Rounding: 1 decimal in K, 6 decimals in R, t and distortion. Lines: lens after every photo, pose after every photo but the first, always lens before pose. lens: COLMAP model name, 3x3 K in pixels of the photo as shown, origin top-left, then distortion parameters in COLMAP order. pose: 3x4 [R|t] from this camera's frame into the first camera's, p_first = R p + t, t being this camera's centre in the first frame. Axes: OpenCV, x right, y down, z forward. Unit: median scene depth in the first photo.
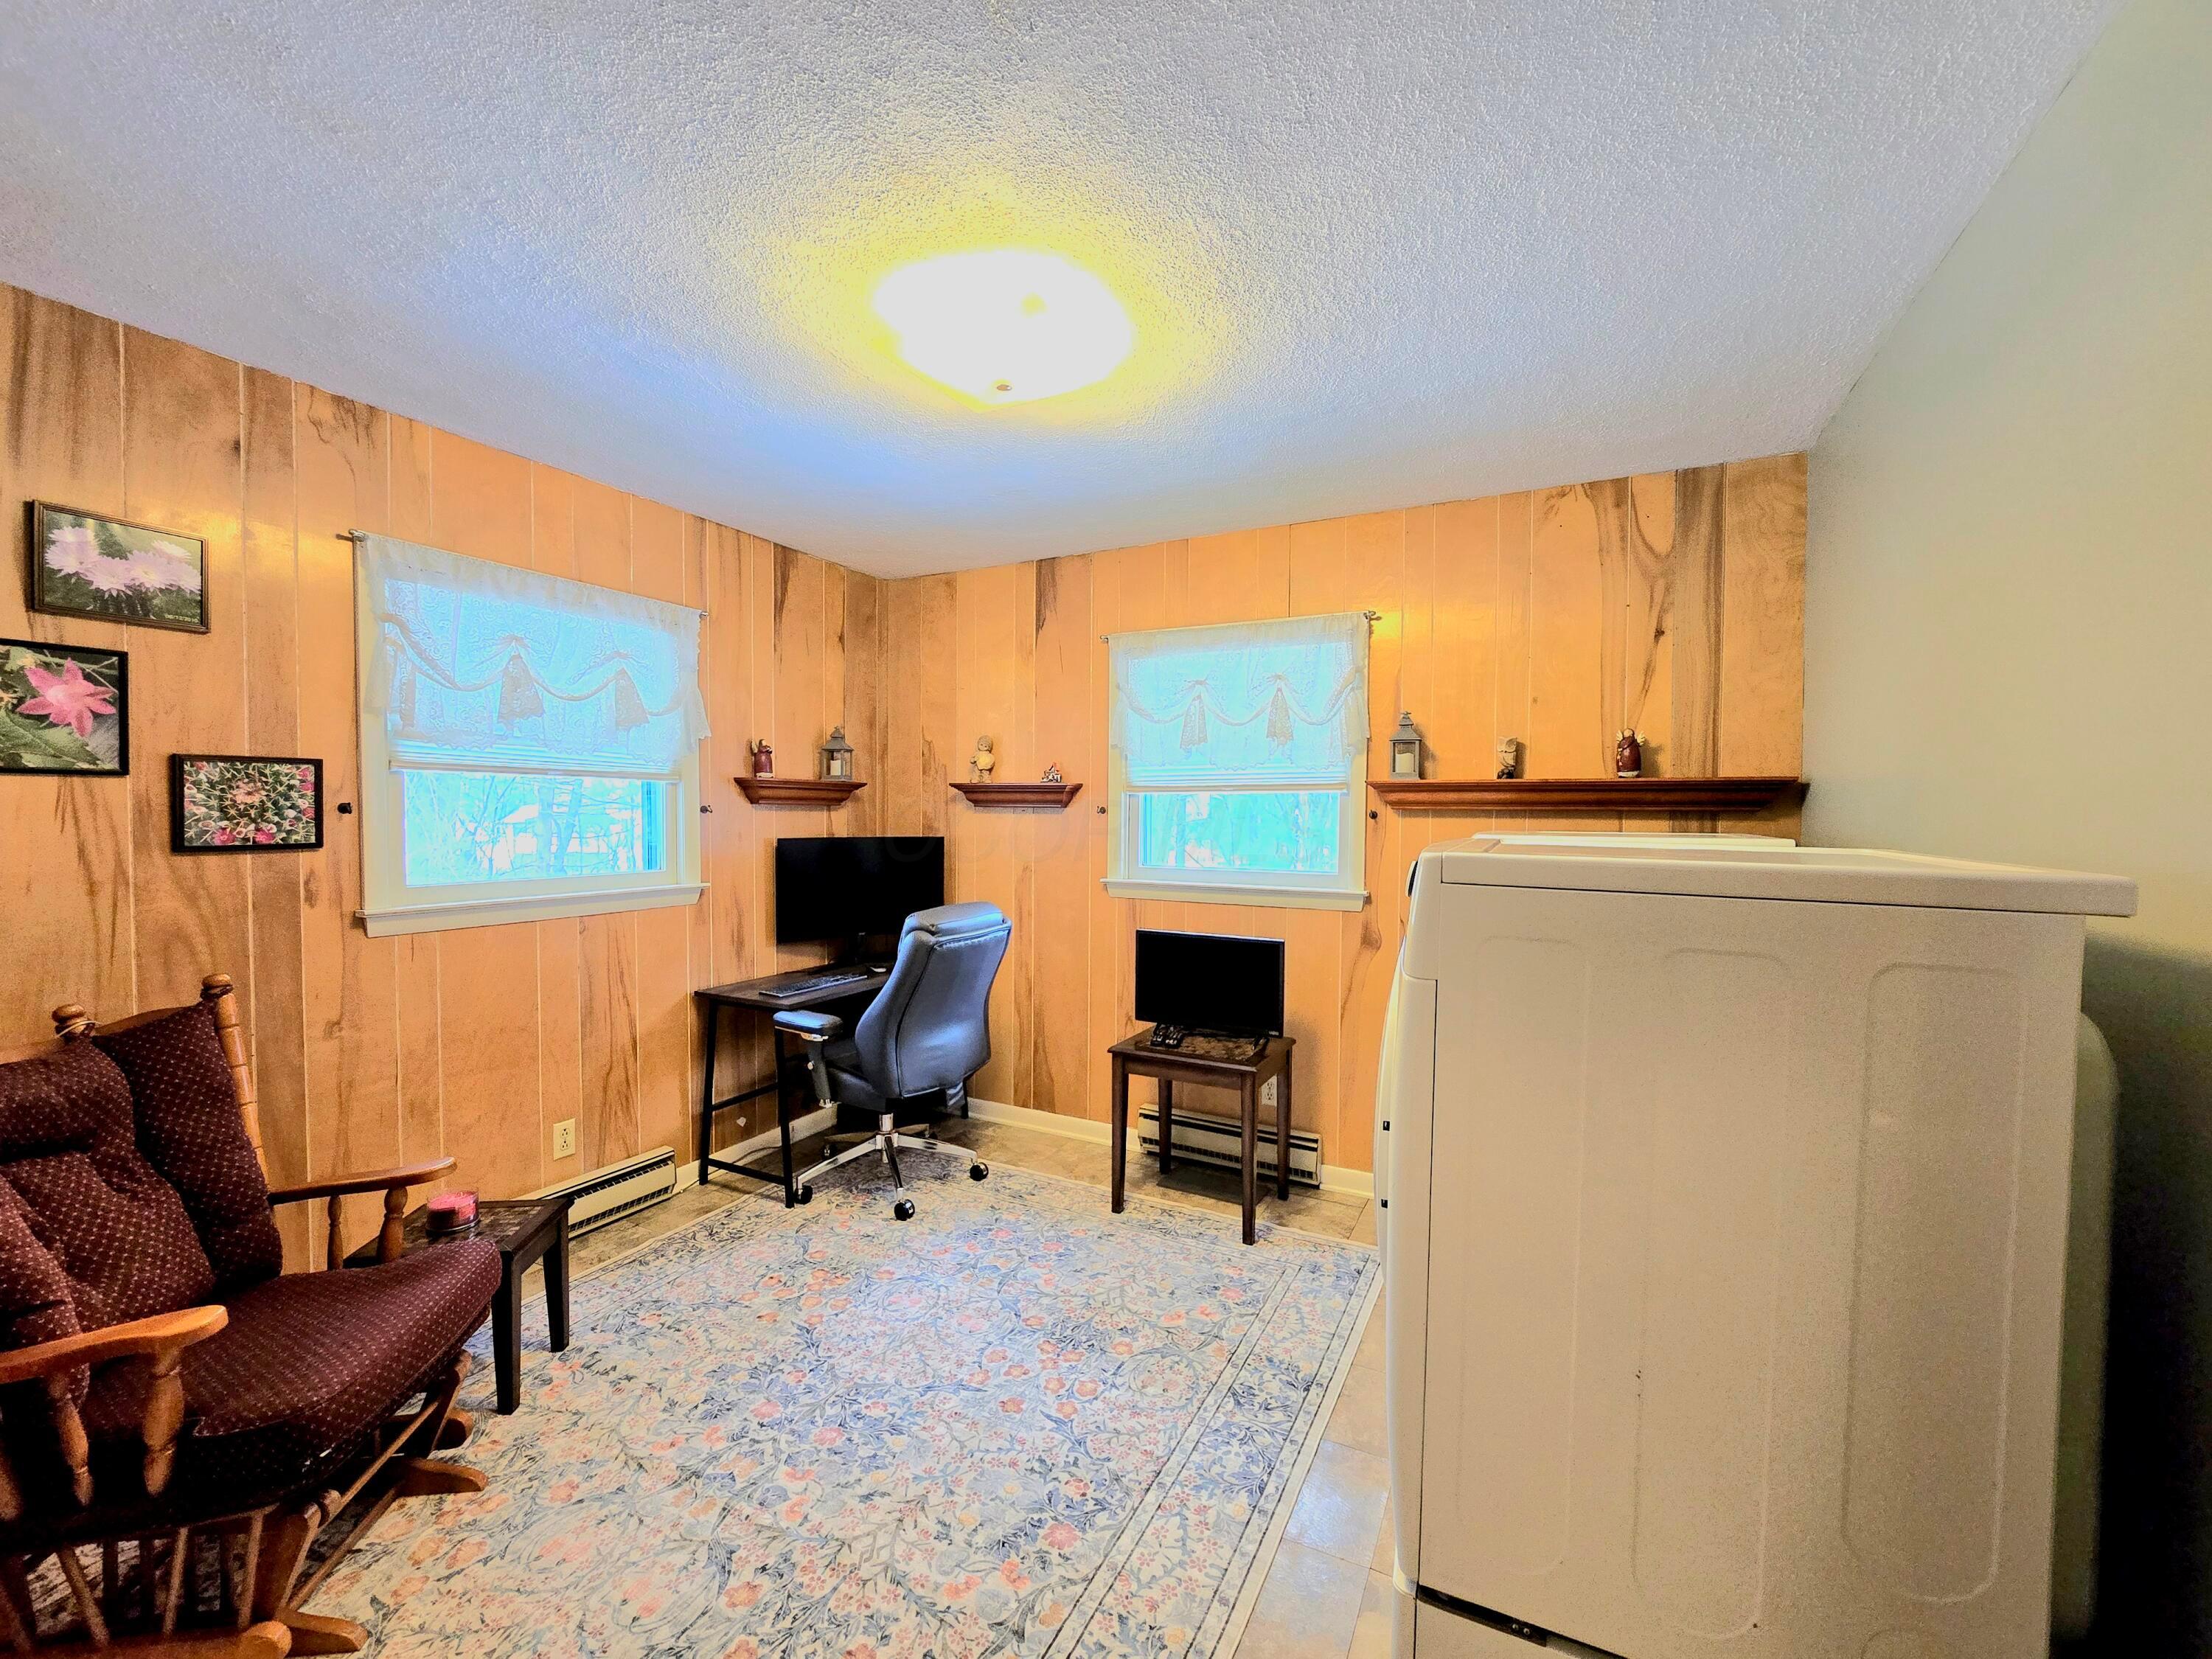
lens RADIAL K [[912.3, 0, 1106.8], [0, 912.3, 833.4], [0, 0, 1]] dist [-0.005523, 0.000413]
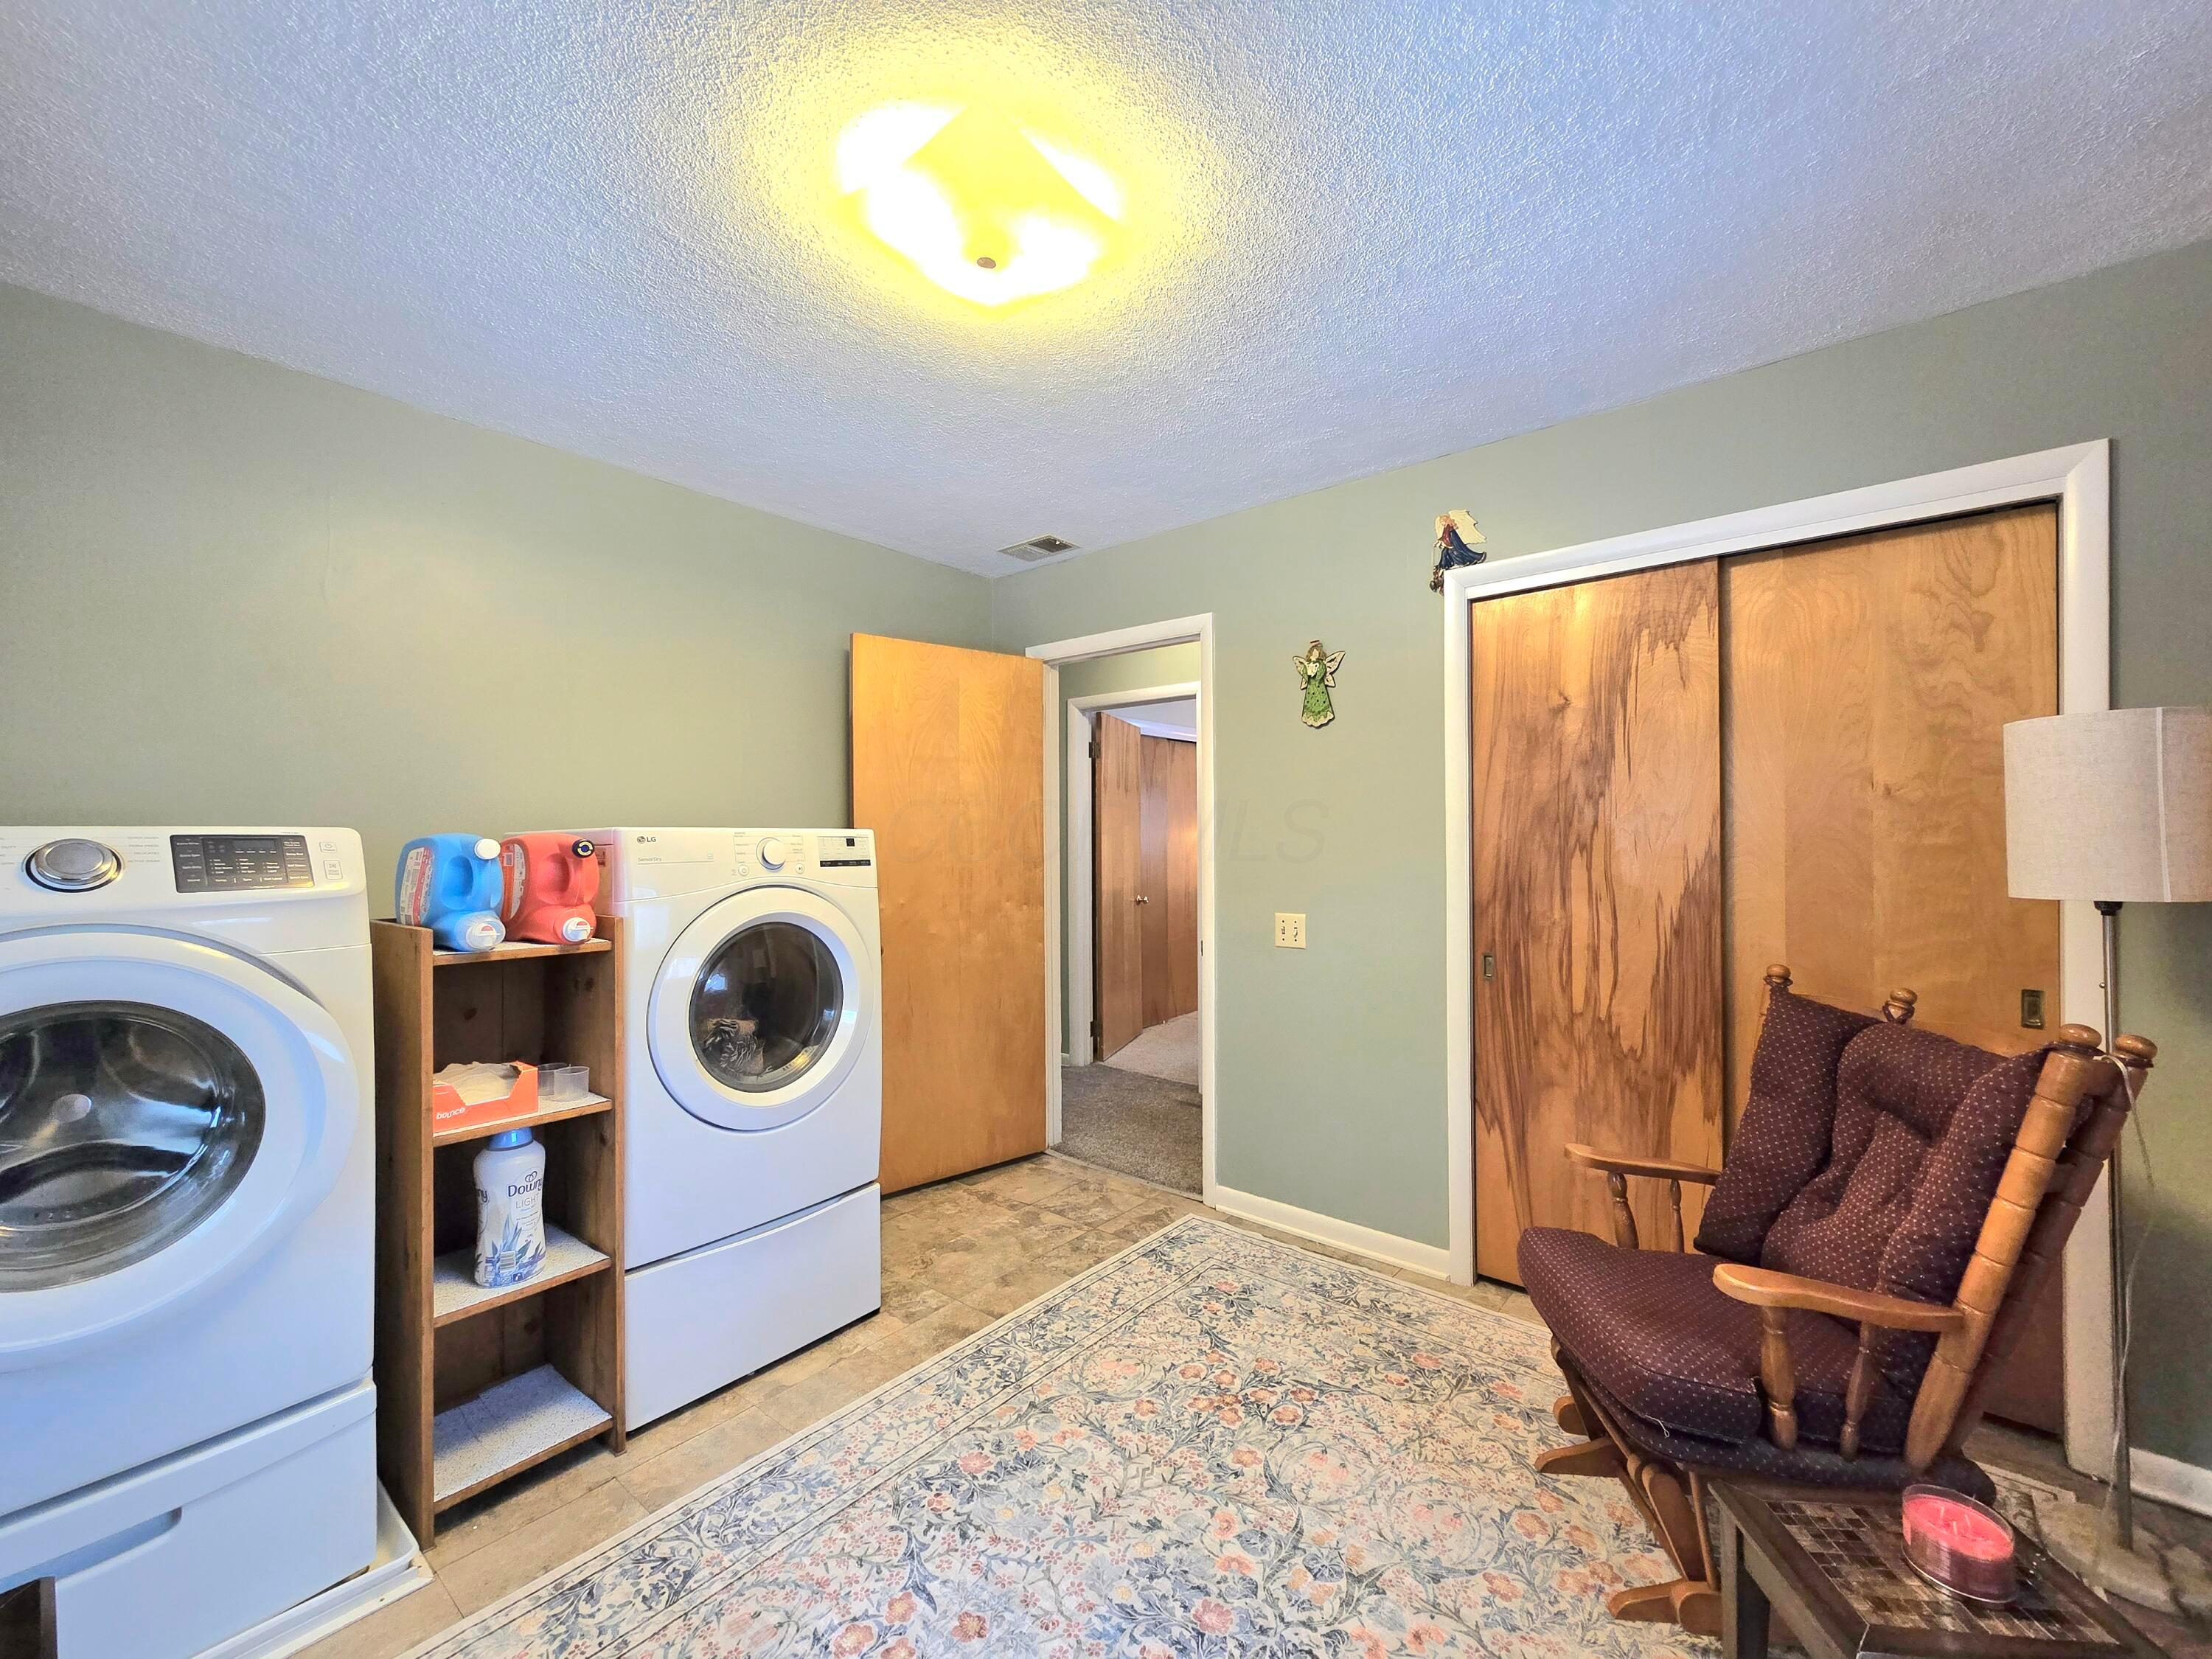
lens RADIAL K [[912.3, 0, 1102.5], [0, 912.3, 828.5], [0, 0, 1]] dist [-0.005523, 0.000413]
pose [[-0.975323, 0.000620, 0.220781, -0.425123], [0.004487, 0.999845, 0.017012, -0.012337], [-0.220736, 0.017583, -0.975175, 1.941699]]
